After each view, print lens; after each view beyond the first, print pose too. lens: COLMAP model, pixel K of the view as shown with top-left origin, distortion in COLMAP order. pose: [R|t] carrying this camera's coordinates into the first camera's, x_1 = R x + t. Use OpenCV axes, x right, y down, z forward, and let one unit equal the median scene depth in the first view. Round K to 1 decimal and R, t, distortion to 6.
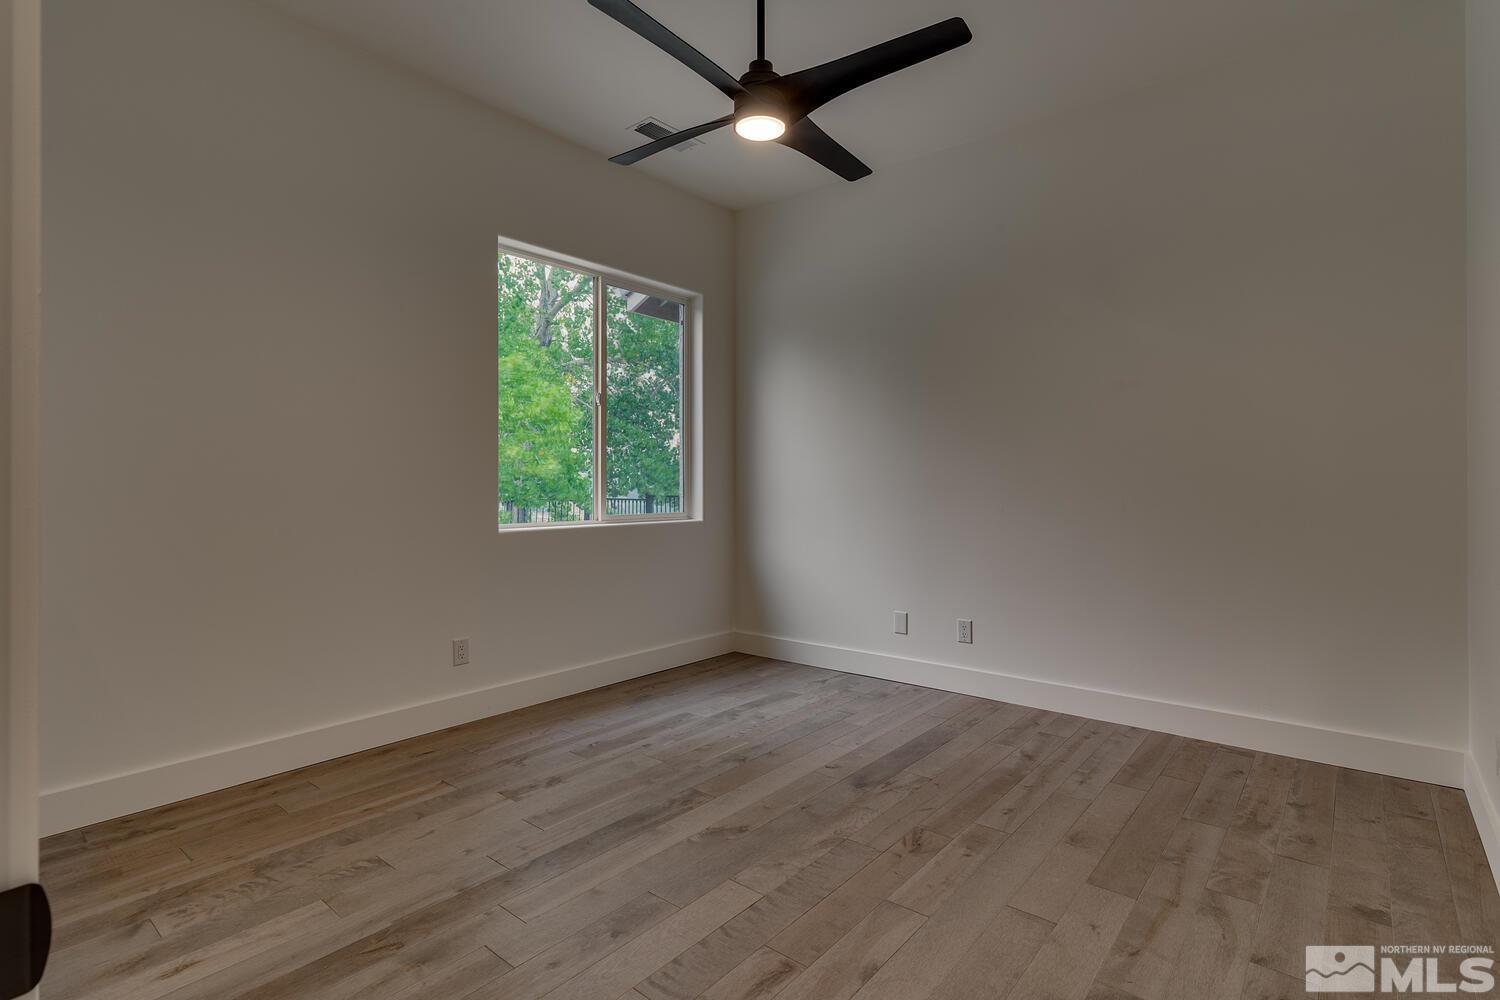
lens RADIAL K [[727.6, 0, 749.3], [0, 727.6, 496.5], [0, 0, 1]] dist [-0.001590, 0.001512]
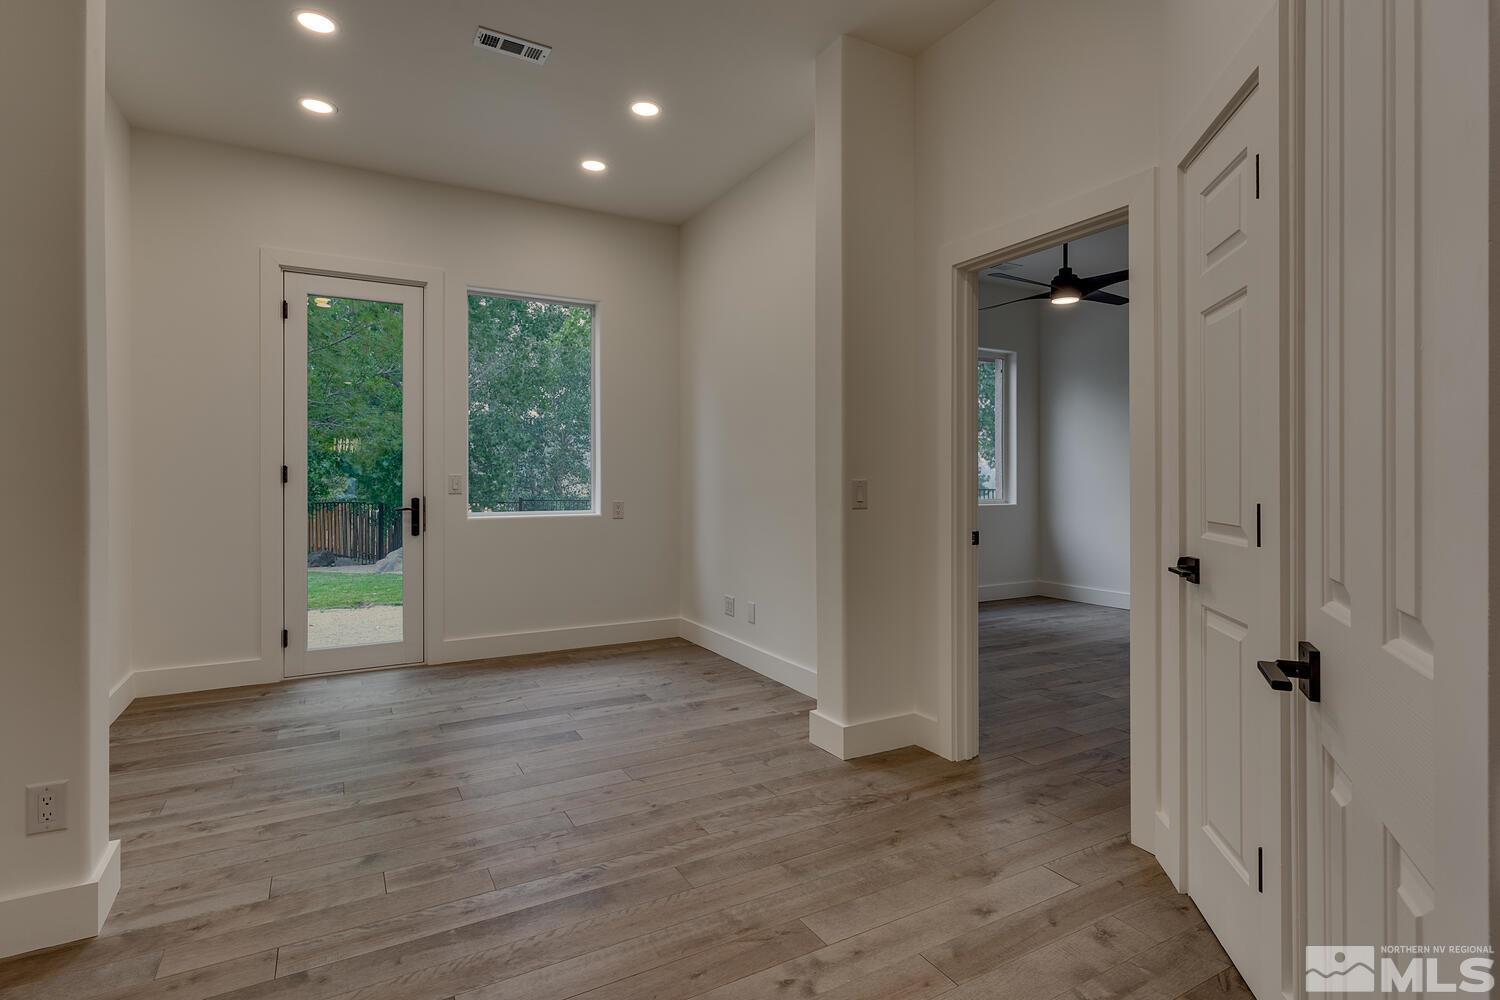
lens RADIAL K [[727.6, 0, 754.4], [0, 727.6, 492.0], [0, 0, 1]] dist [-0.001590, 0.001512]
pose [[0.934504, 0.000388, -0.355951, -0.037734], [-0.000393, 1.000000, 0.000058, 0.008773], [0.355951, 0.000085, 0.934505, -0.623023]]
